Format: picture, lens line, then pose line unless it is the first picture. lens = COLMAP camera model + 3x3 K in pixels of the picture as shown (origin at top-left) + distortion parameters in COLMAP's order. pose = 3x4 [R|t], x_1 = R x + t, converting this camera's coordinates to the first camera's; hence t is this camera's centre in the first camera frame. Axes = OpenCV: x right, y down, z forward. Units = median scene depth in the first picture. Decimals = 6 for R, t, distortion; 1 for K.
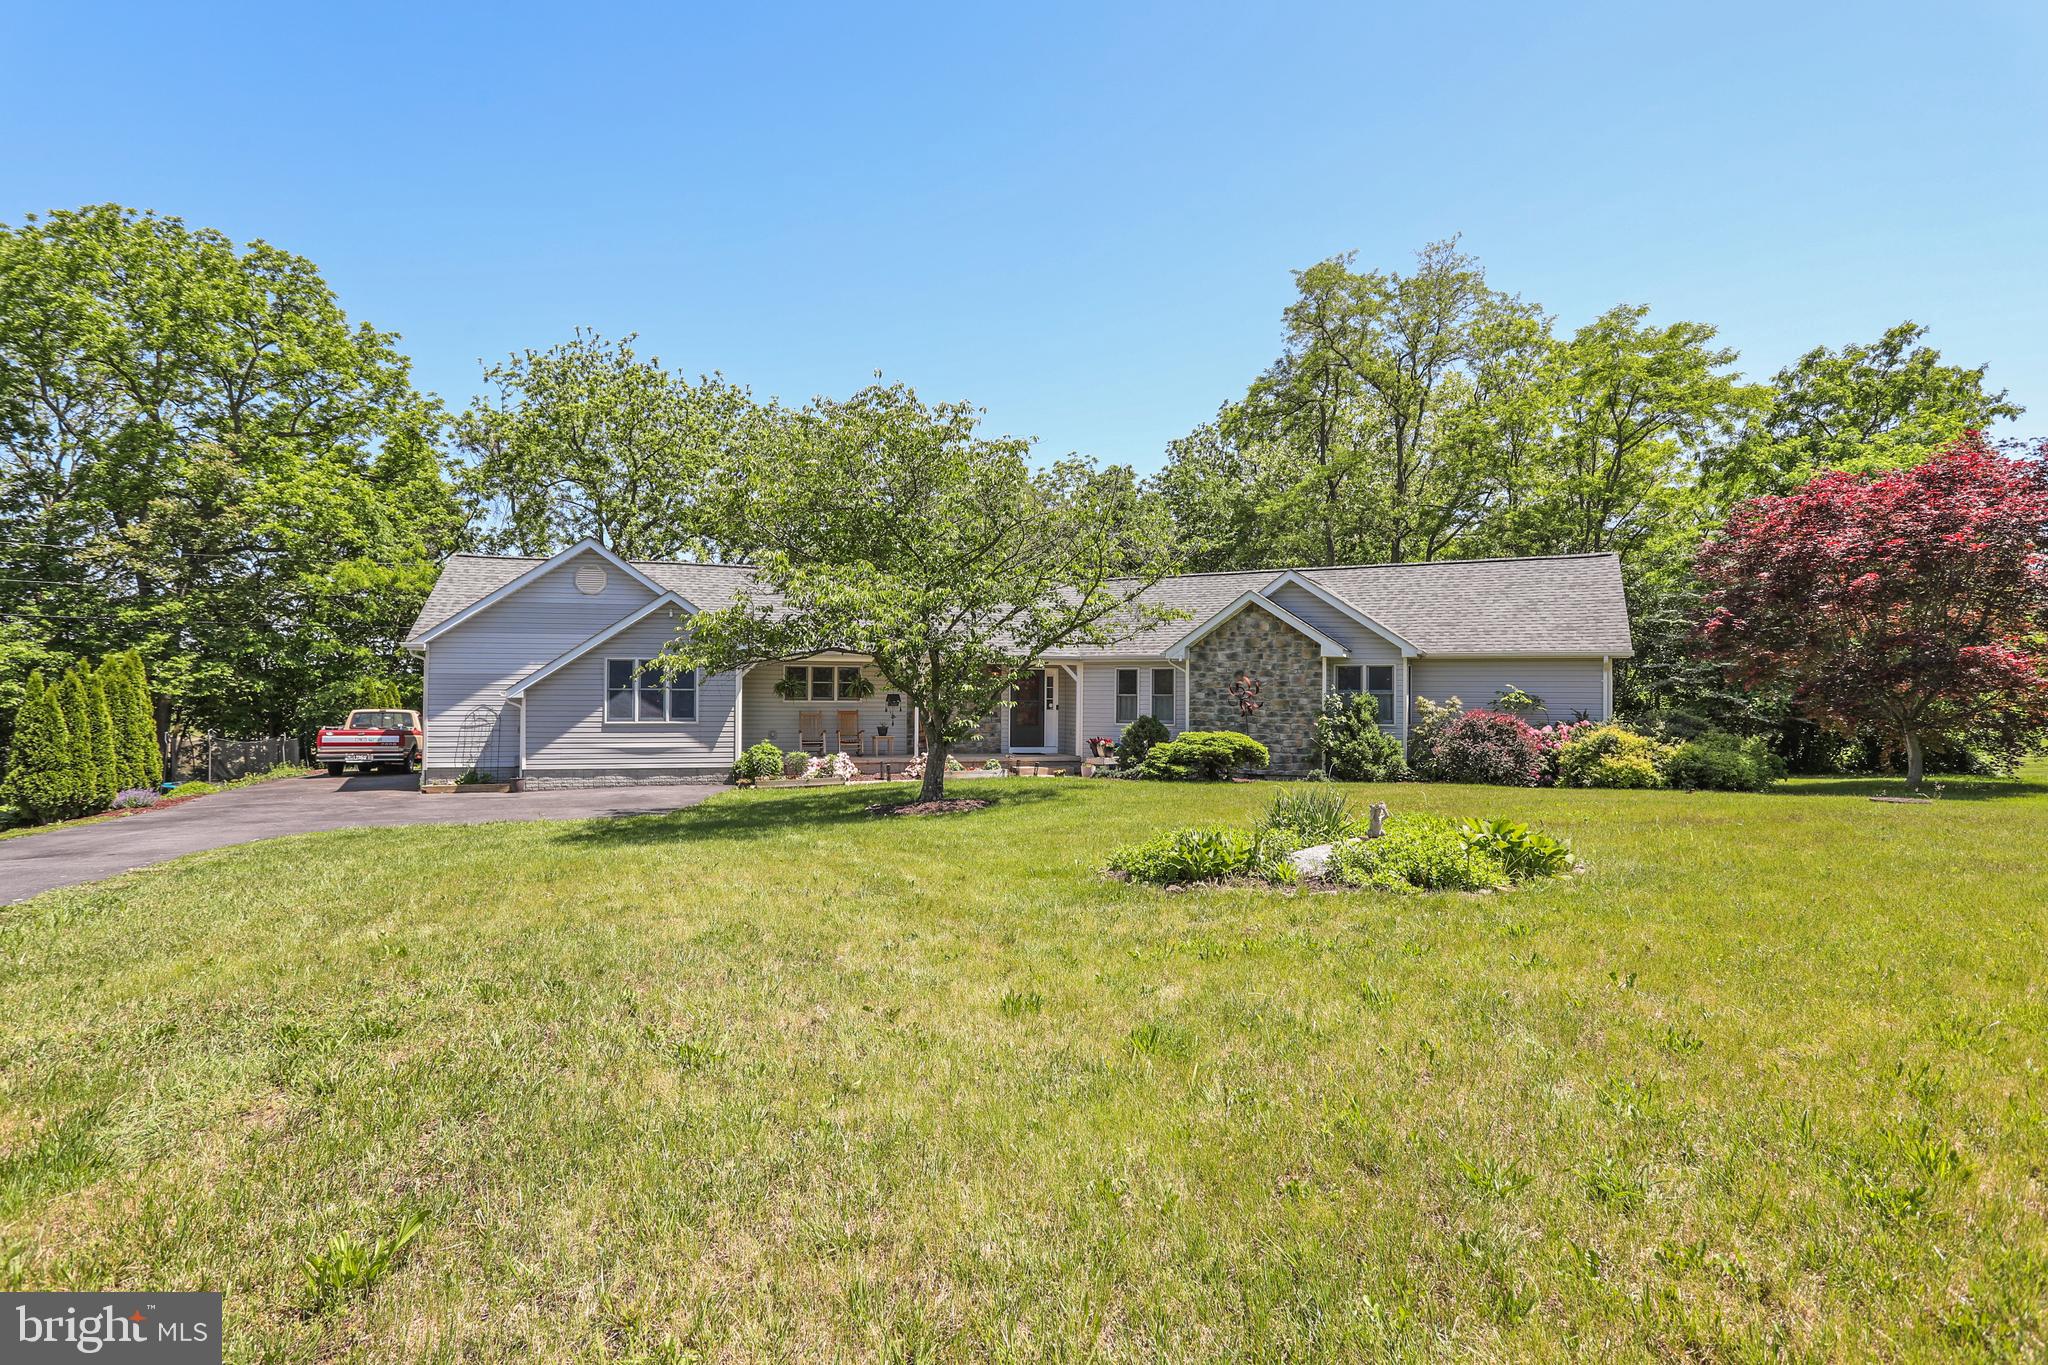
lens RADIAL K [[991.3, 0, 1028.1], [0, 991.3, 701.2], [0, 0, 1]] dist [-0.043496, 0.024086]
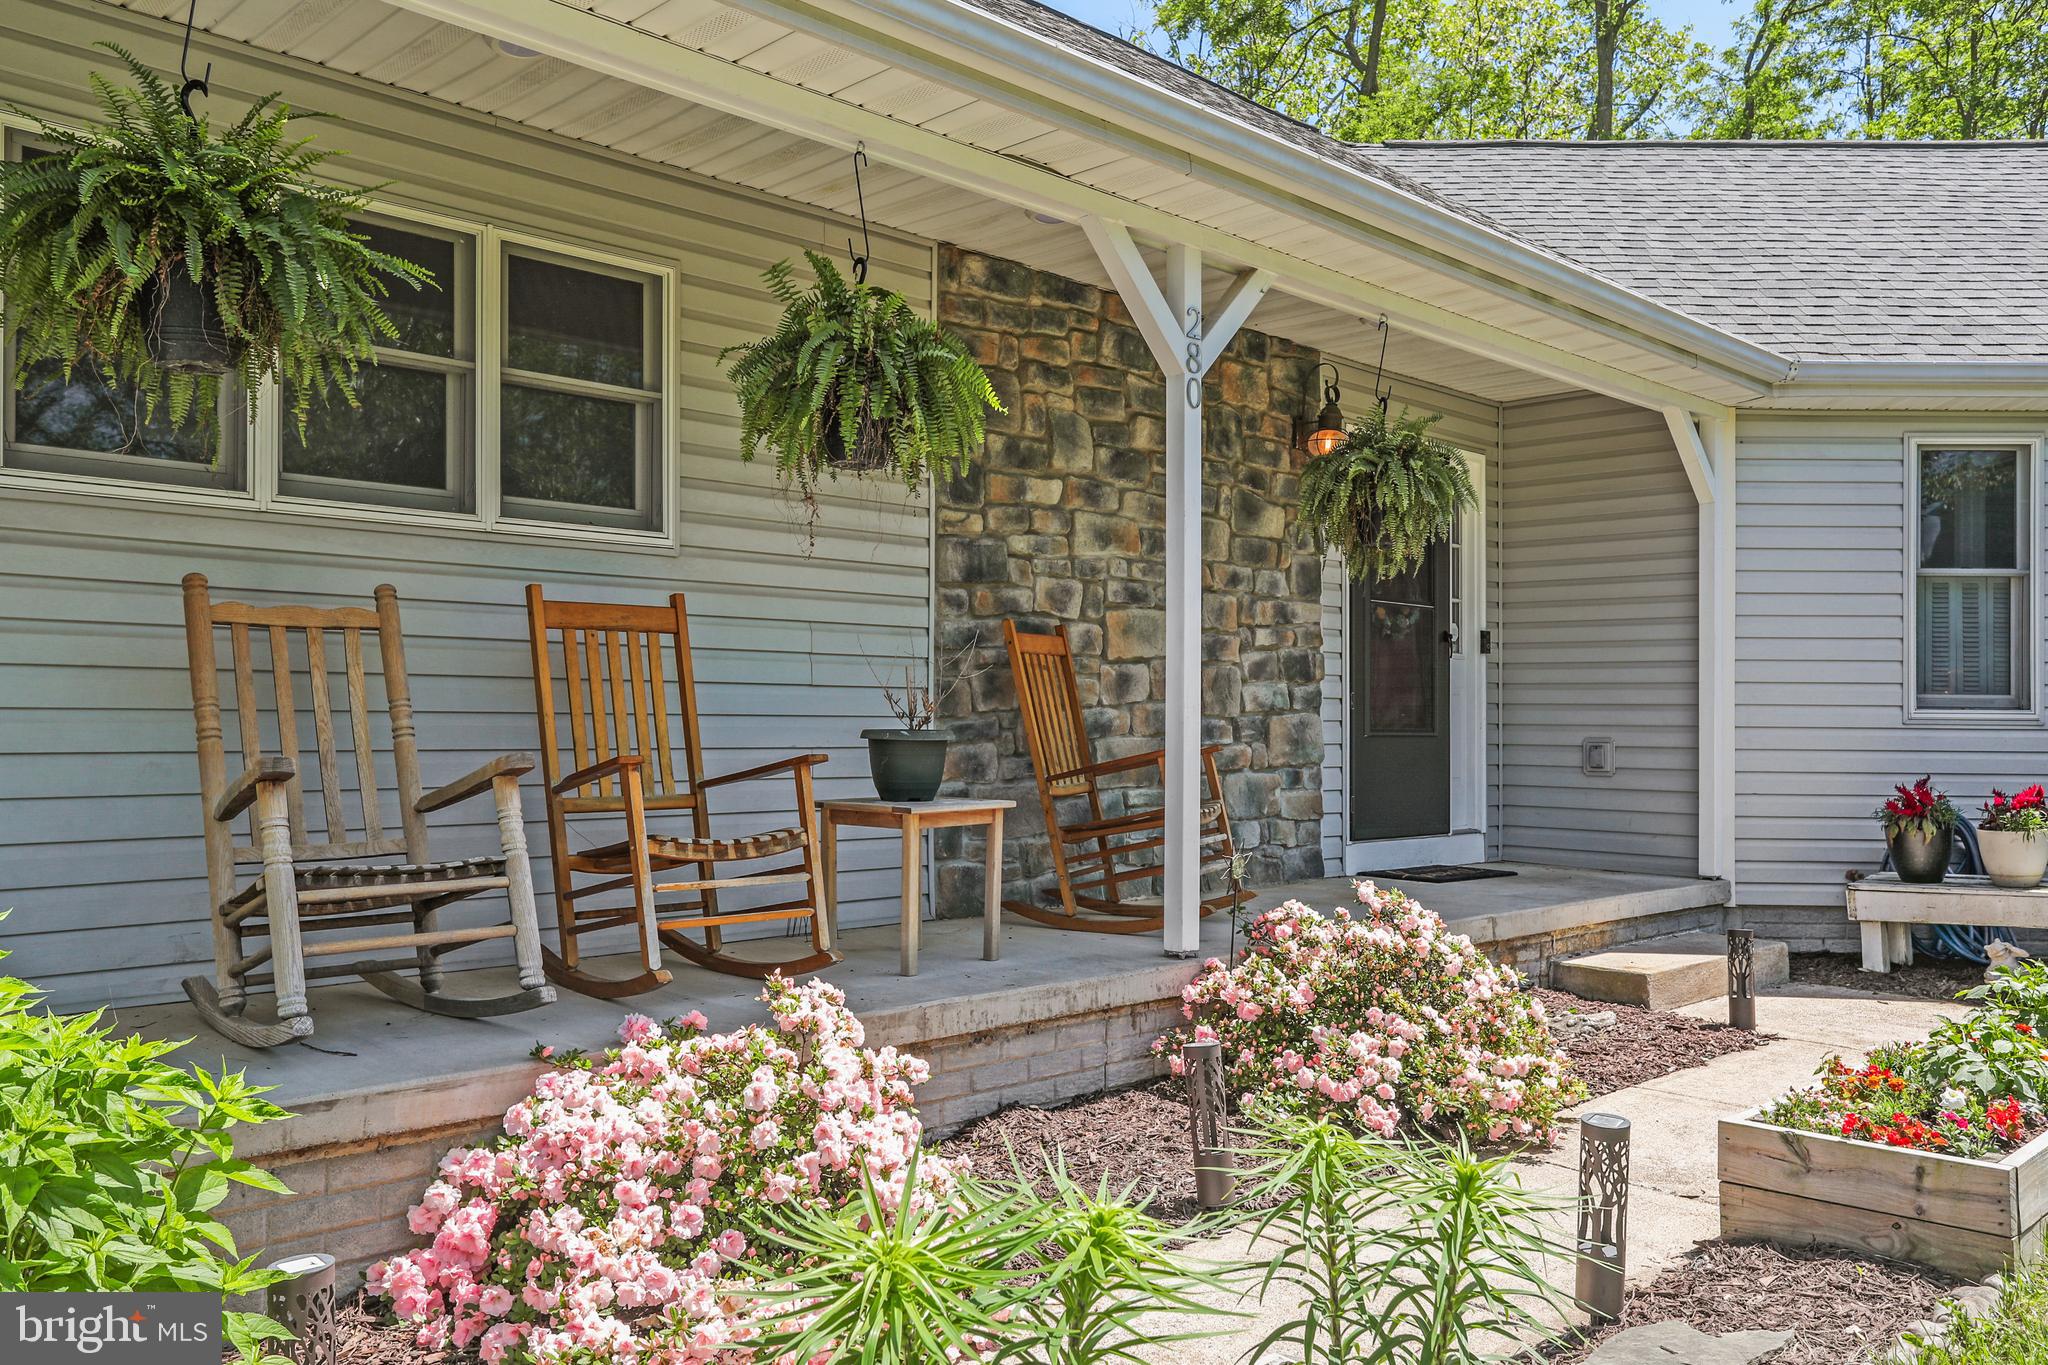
lens RADIAL K [[1682.7, 0, 1030.4], [0, 1682.7, 697.3], [0, 0, 1]] dist [0.016803, 0.005839]
pose [[0.878351, 0.005464, 0.477984, -0.270397], [0.001806, 0.999890, -0.014749, 0.028525], [-0.478012, 0.013818, 0.878245, 0.908700]]
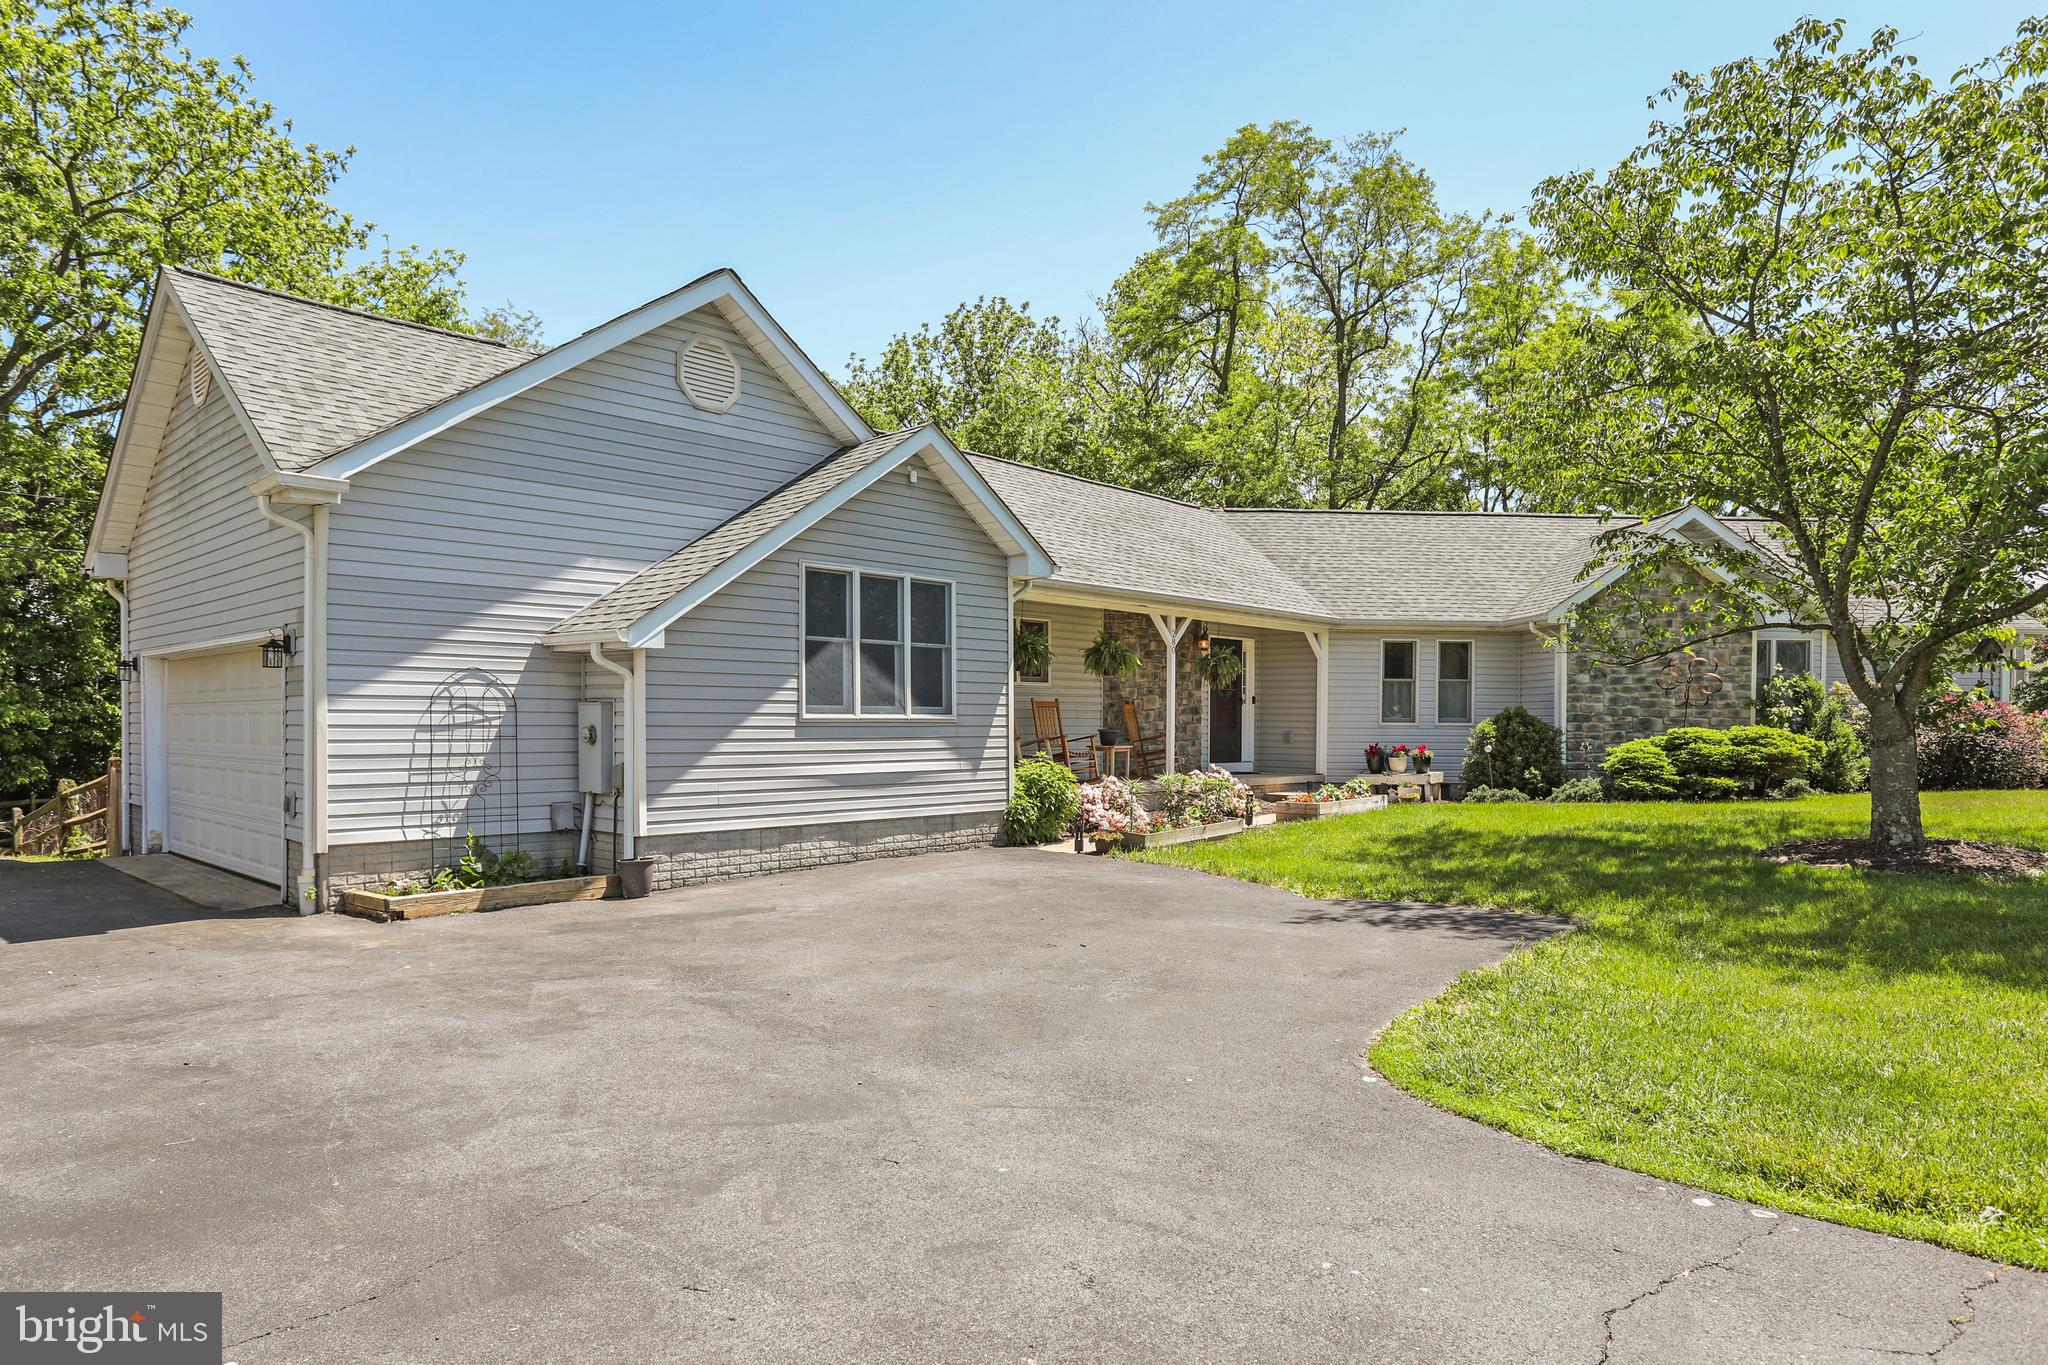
lens RADIAL K [[1241.1, 0, 1052.7], [0, 1241.1, 745.5], [0, 0, 1]] dist [-0.032922, 0.000094]
pose [[0.849507, -0.012307, 0.527434, -0.612769], [0.001478, 0.999779, 0.020947, 0.023228], [-0.527576, -0.017015, 0.849338, 0.484662]]
